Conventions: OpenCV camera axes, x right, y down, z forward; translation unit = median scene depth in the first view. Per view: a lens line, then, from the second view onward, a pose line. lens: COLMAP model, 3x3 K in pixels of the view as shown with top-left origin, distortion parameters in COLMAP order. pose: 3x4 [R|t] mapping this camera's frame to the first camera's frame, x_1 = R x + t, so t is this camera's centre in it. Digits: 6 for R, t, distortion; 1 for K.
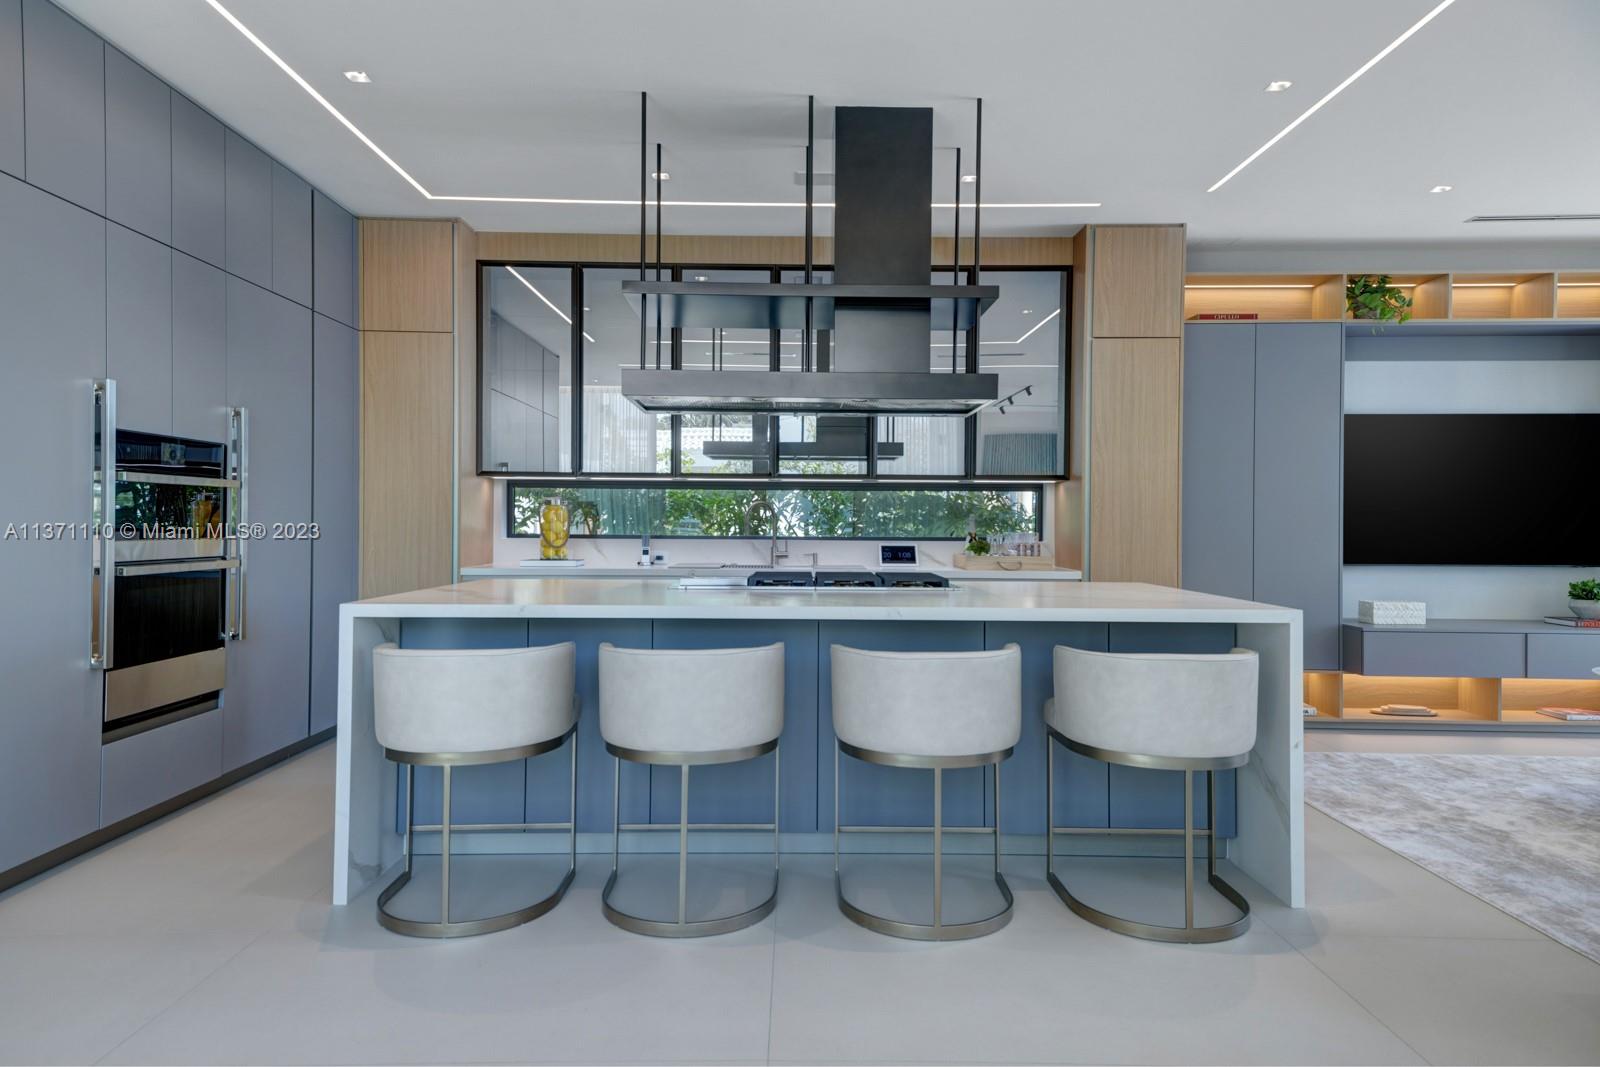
lens RADIAL K [[1000.4, 0, 803.3], [0, 1000.4, 528.2], [0, 0, 1]] dist [0.089600, -0.042808]
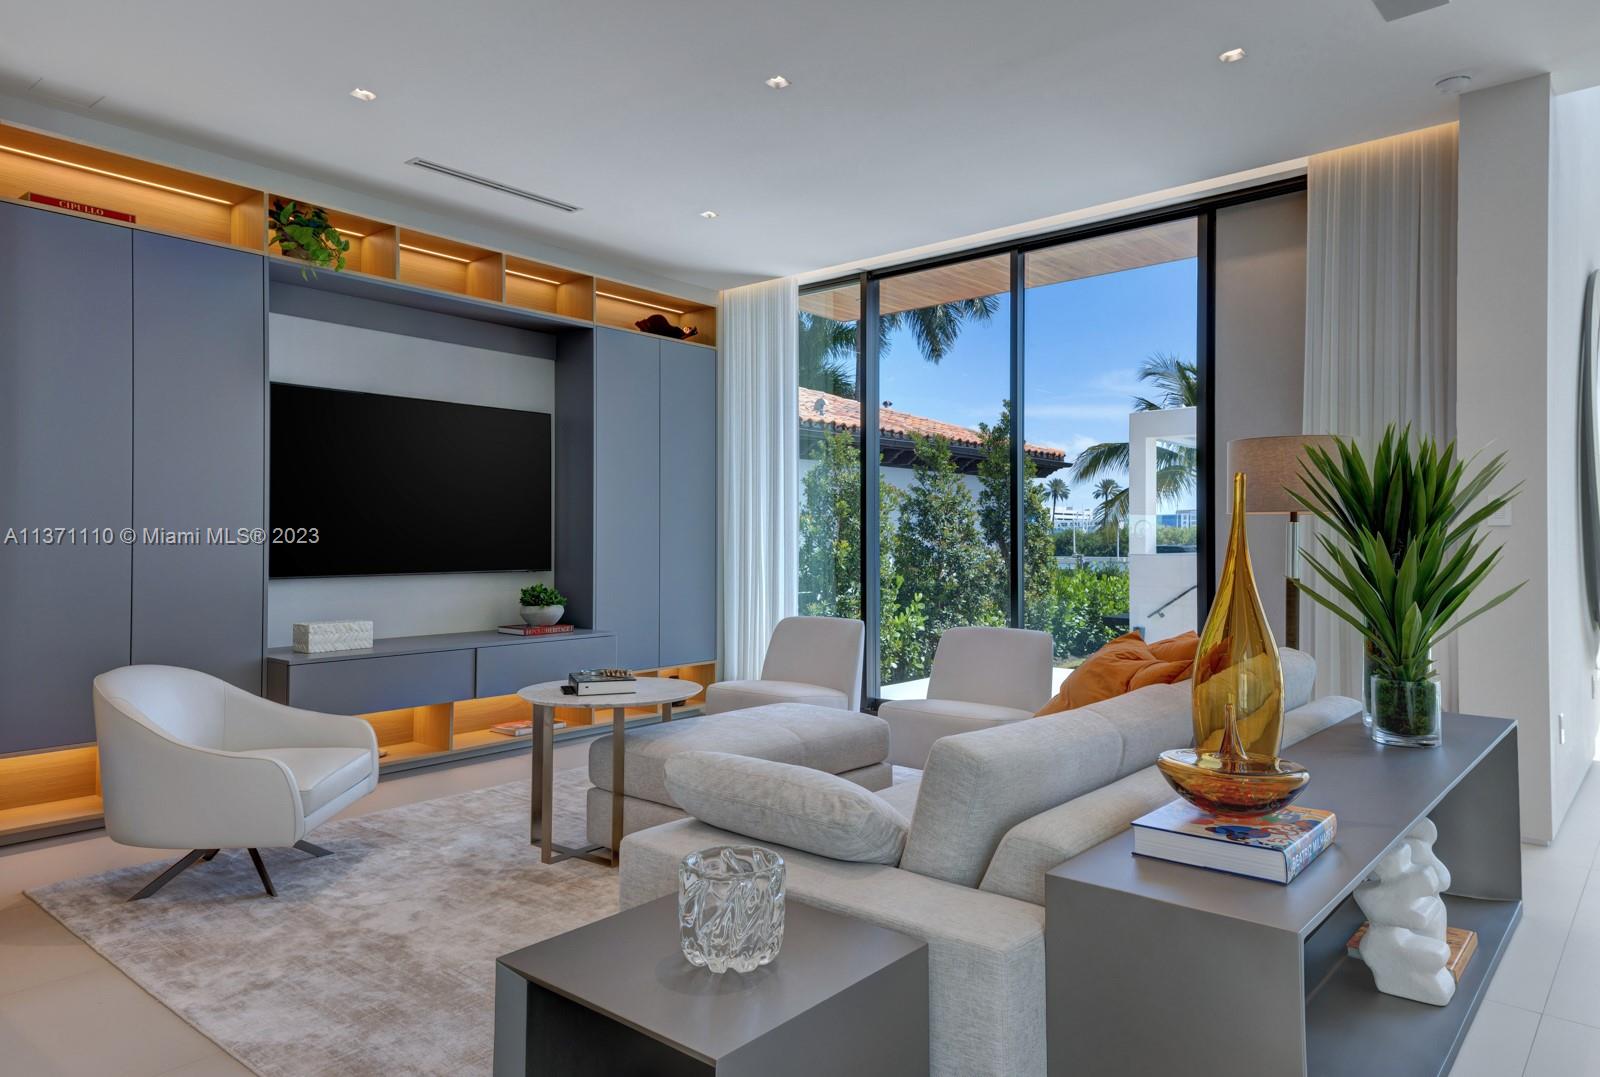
lens RADIAL K [[1022.7, 0, 800.1], [0, 1022.7, 530.6], [0, 0, 1]] dist [0.074311, -0.002040]
pose [[0.652163, 0.003846, 0.758069, 0.266796], [0.000044, 0.999987, -0.005111, 0.006183], [-0.758078, 0.003367, 0.652155, 0.267905]]
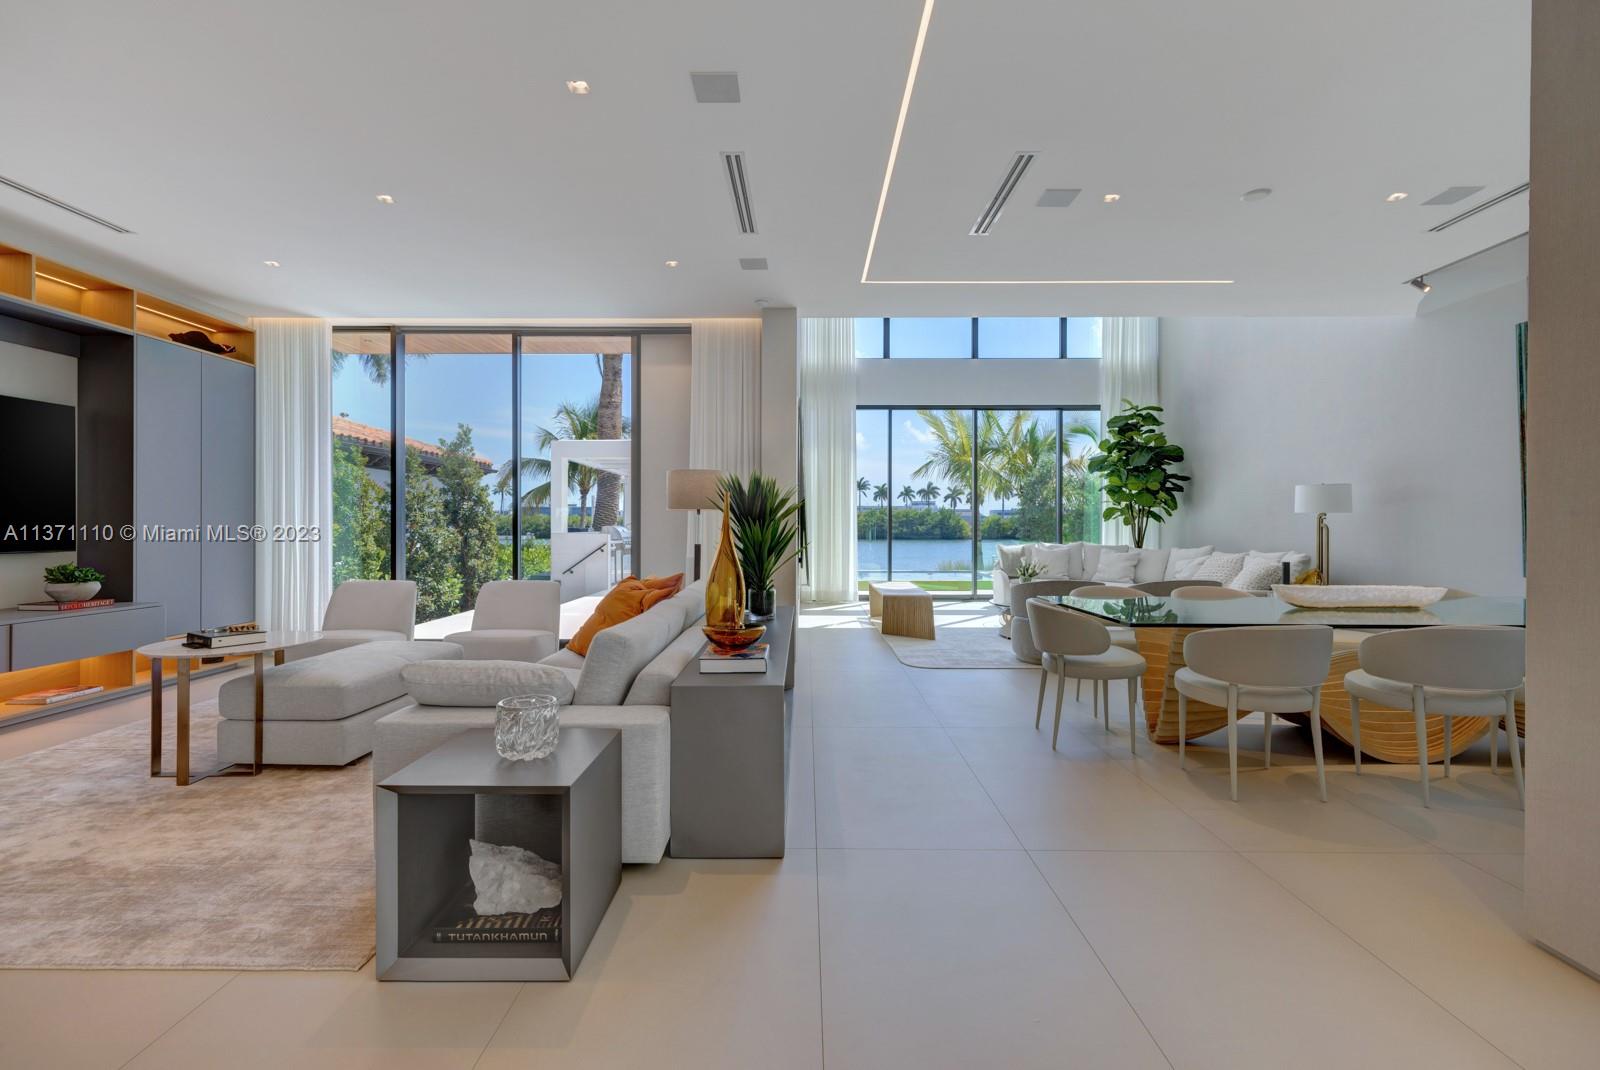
lens RADIAL K [[697.5, 0, 798.2], [0, 697.5, 527.3], [0, 0, 1]] dist [0.004581, 0.000973]
pose [[0.017042, -0.007287, 0.999828, 0.088059], [-0.004188, 0.999964, 0.007359, 0.006327], [-0.999846, -0.004313, 0.017011, 0.345939]]
